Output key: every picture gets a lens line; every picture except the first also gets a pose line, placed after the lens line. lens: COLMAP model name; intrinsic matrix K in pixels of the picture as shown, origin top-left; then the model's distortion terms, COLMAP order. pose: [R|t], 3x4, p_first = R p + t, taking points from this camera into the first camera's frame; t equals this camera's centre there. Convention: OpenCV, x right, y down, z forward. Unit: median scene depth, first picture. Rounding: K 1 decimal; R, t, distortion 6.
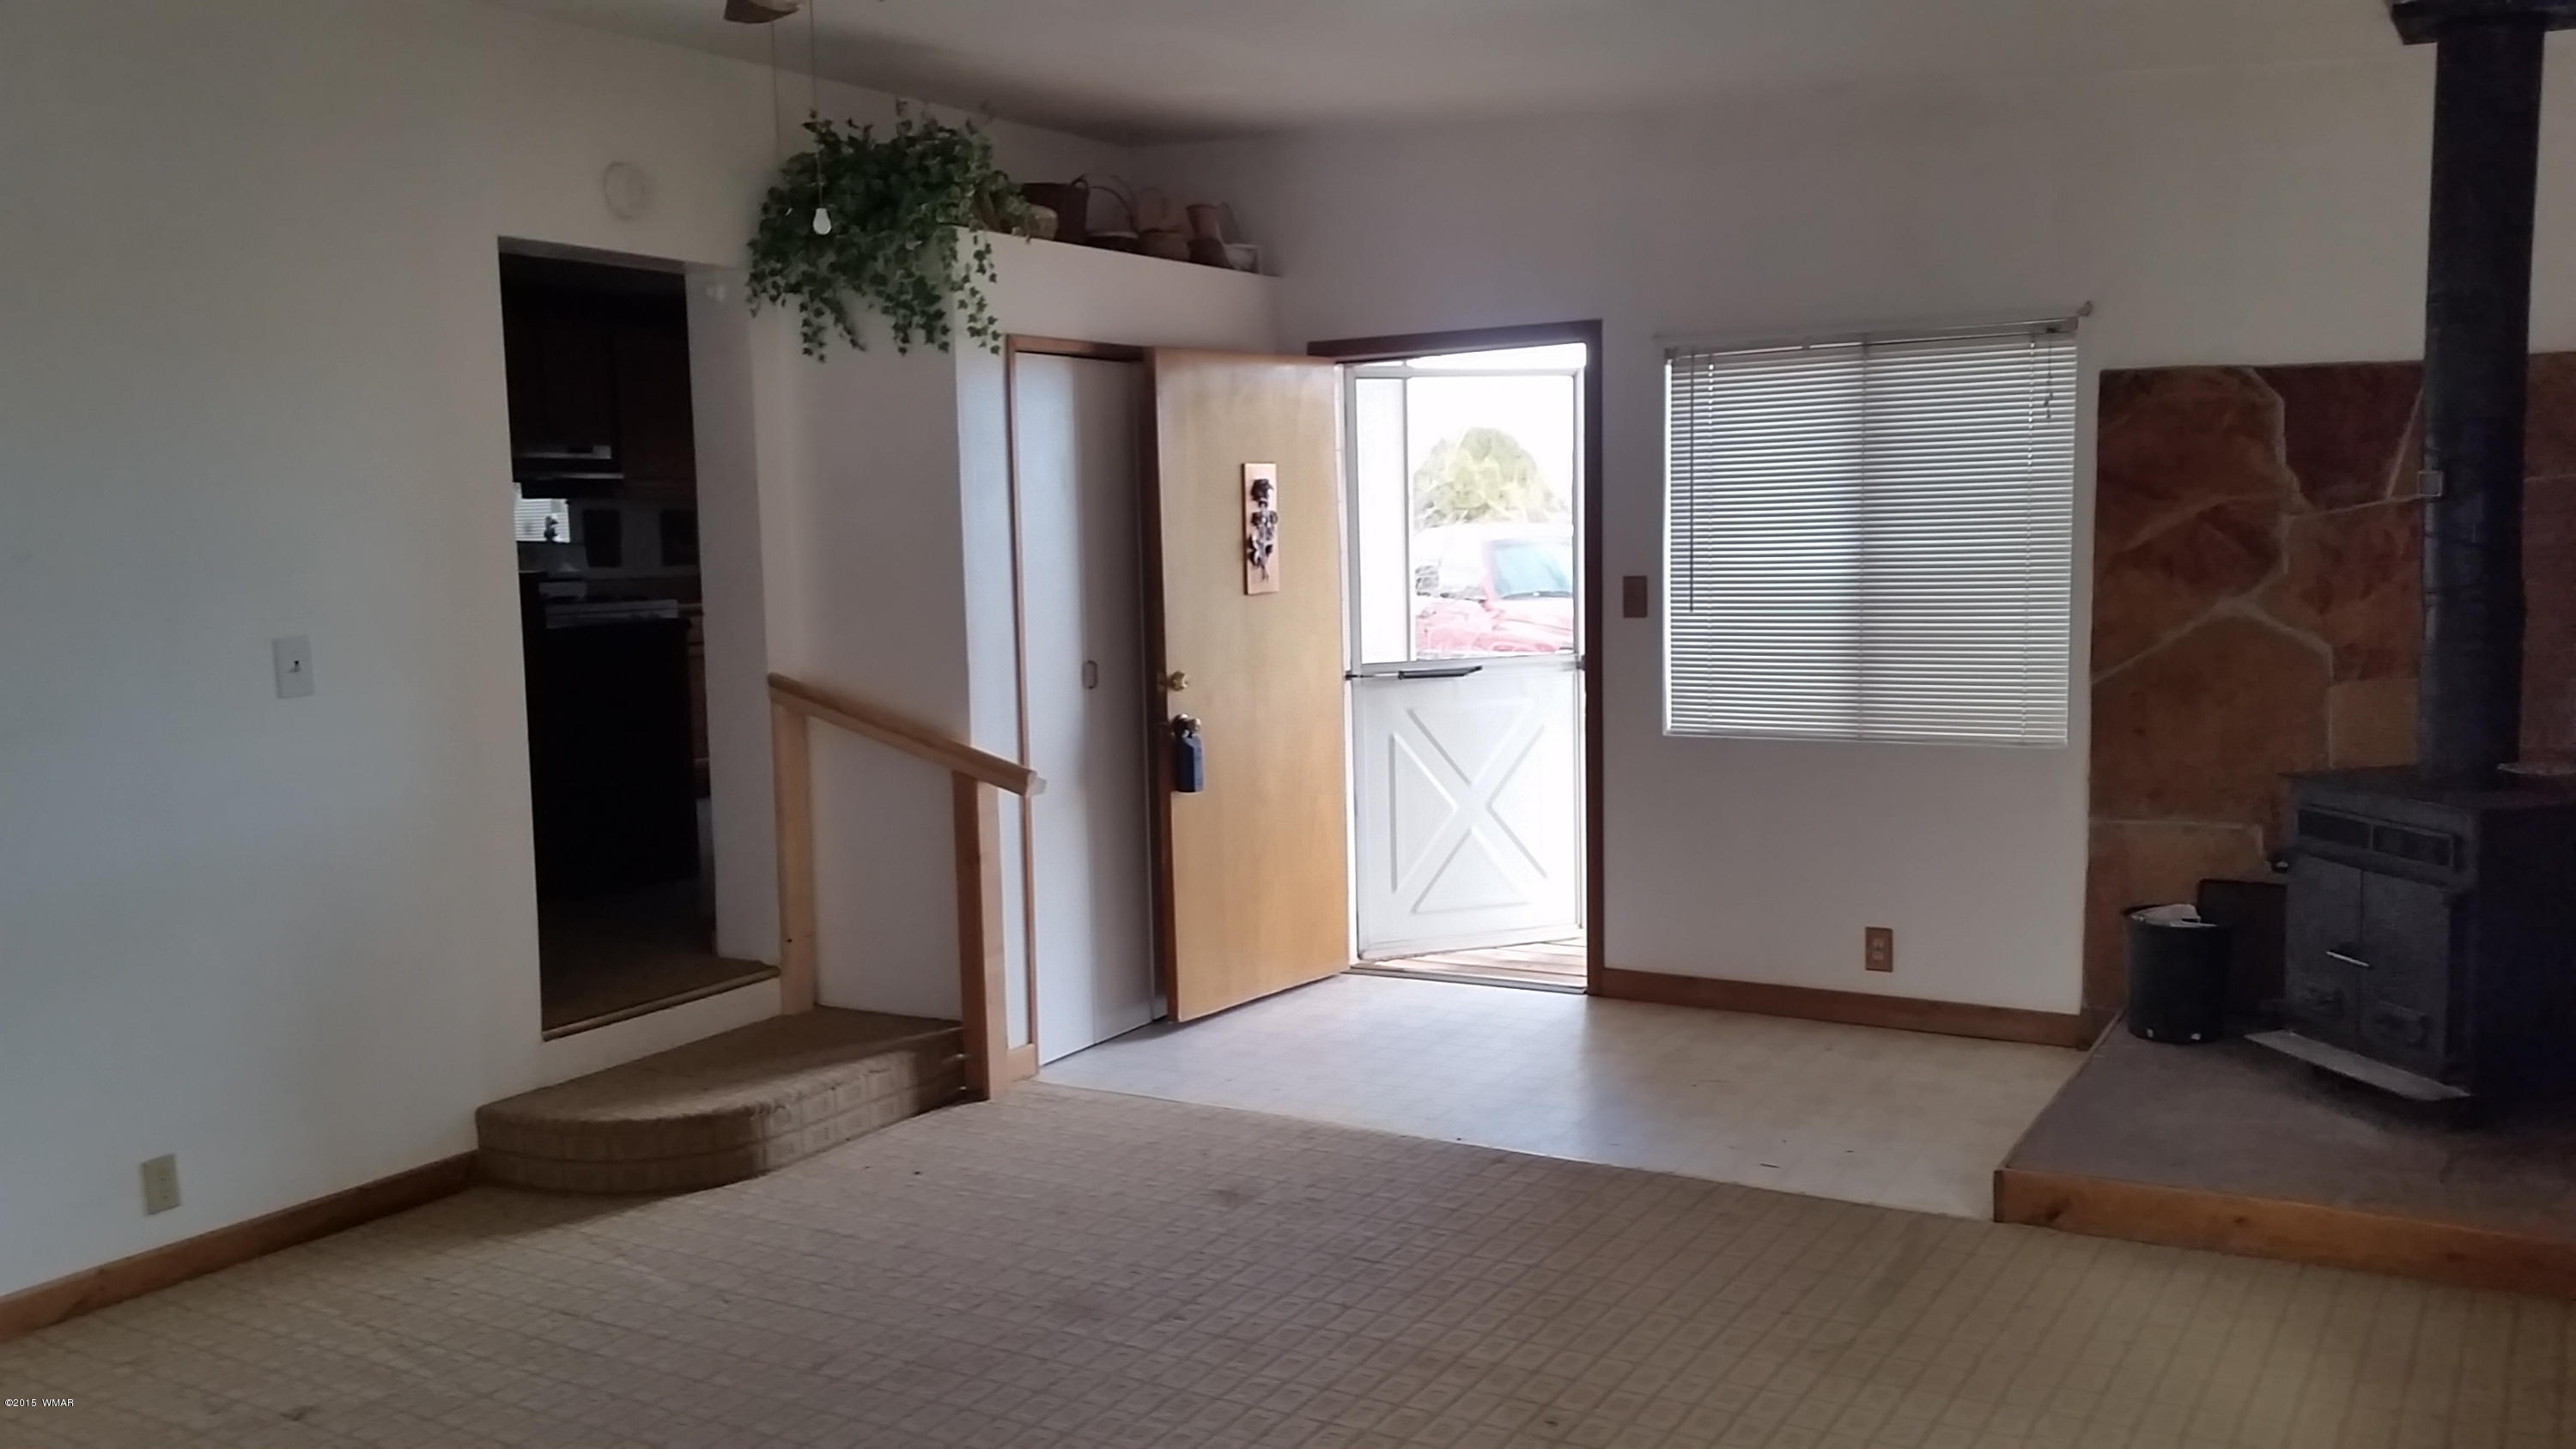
lens RADIAL K [[2095.8, 0, 1288.0], [0, 2095.8, 724.5], [0, 0, 1]] dist [0.141172, -0.254896]
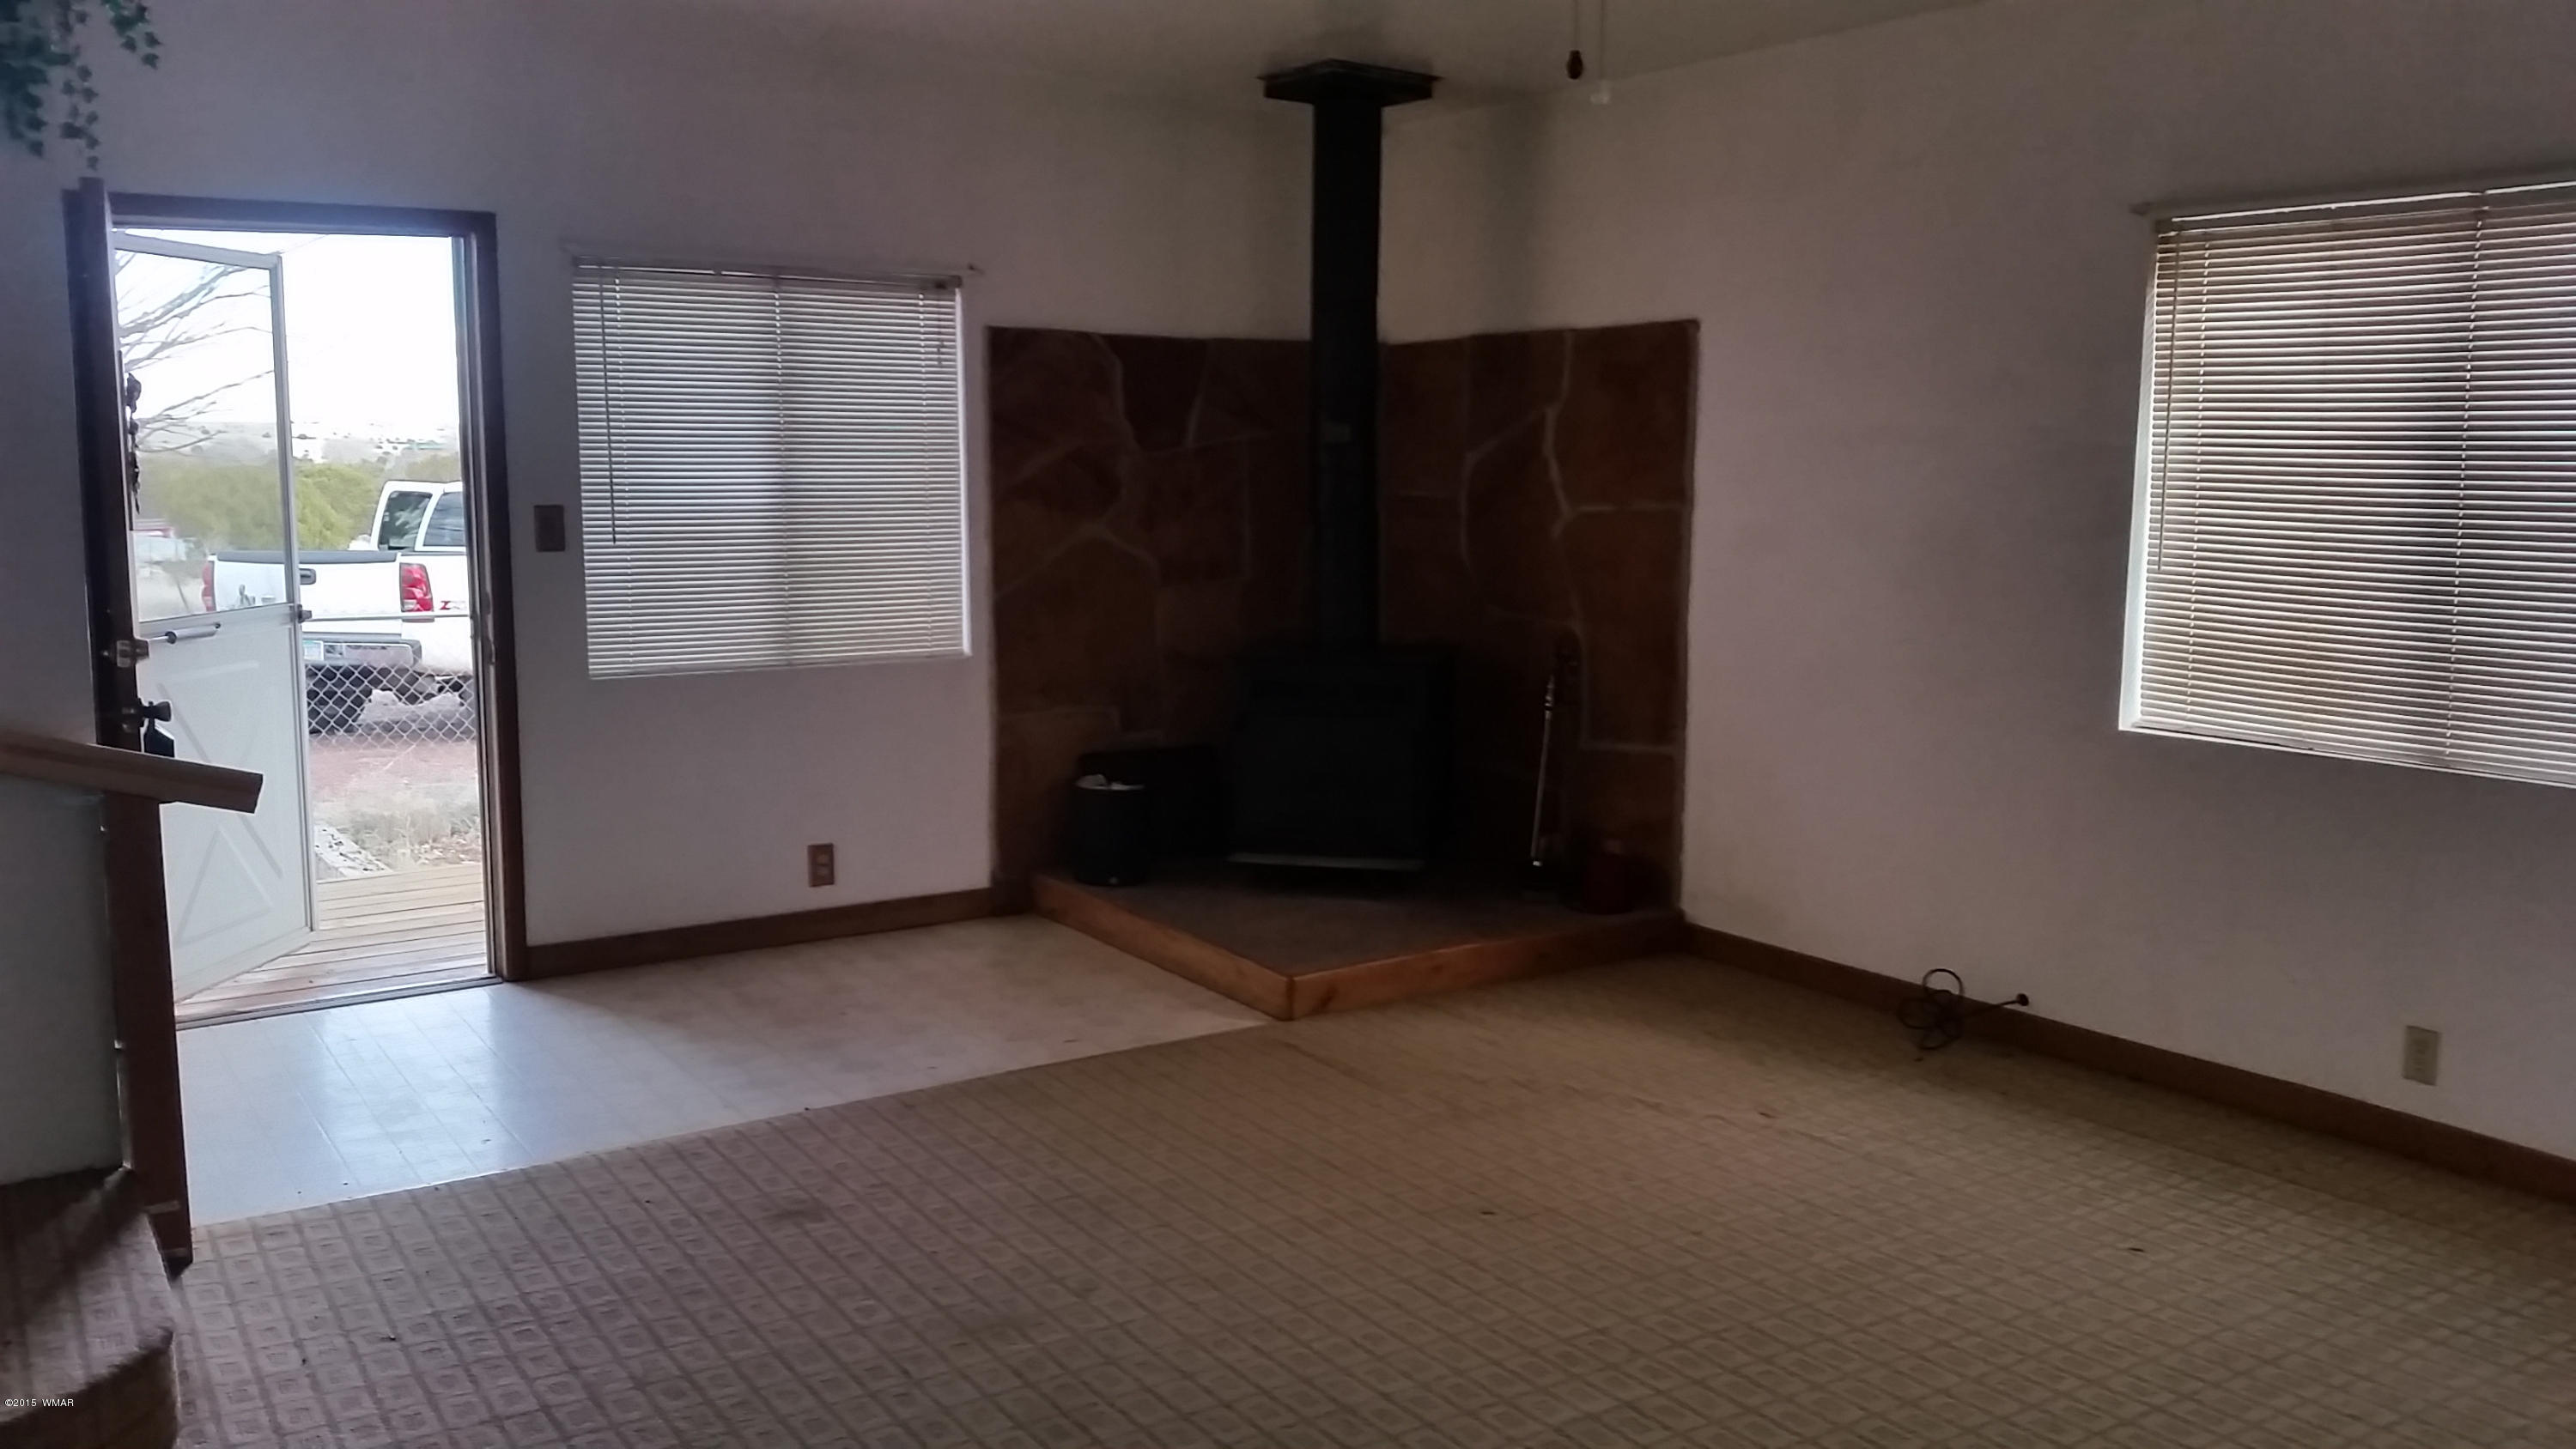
lens RADIAL K [[2095.8, 0, 1288.0], [0, 2095.8, 724.5], [0, 0, 1]] dist [0.141172, -0.254896]
pose [[0.436576, -0.093136, 0.894834, -0.576951], [0.076769, 0.994856, 0.066092, -0.014605], [-0.896386, 0.039841, 0.441480, 0.354891]]
